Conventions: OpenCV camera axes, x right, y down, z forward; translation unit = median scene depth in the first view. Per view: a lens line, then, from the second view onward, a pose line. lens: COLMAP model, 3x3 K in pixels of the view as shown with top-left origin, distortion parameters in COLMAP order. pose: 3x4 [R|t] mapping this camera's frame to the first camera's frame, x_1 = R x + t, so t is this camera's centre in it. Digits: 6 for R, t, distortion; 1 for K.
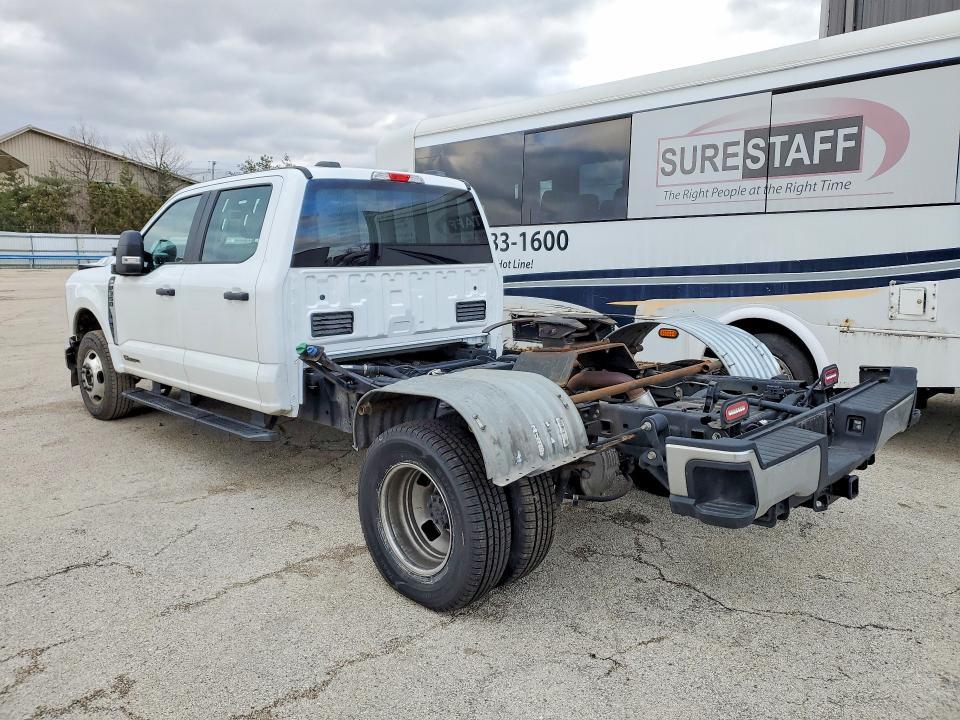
lens RADIAL K [[720.8, 0, 479.2], [0, 720.8, 361.8], [0, 0, 1]] dist [0.014976, -0.013284]
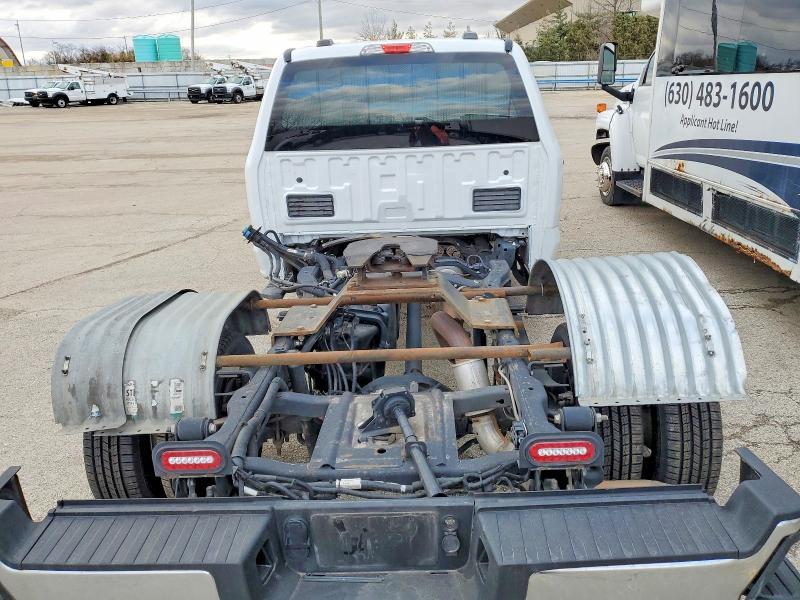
lens RADIAL K [[600.6, 0, 399.5], [0, 600.6, 298.1], [0, 0, 1]] dist [0.014976, -0.013284]
pose [[0.680637, 0.228114, -0.696202, 0.449836], [-0.078173, 0.967478, 0.240574, -0.122998], [0.728439, -0.109319, 0.676333, 0.417632]]
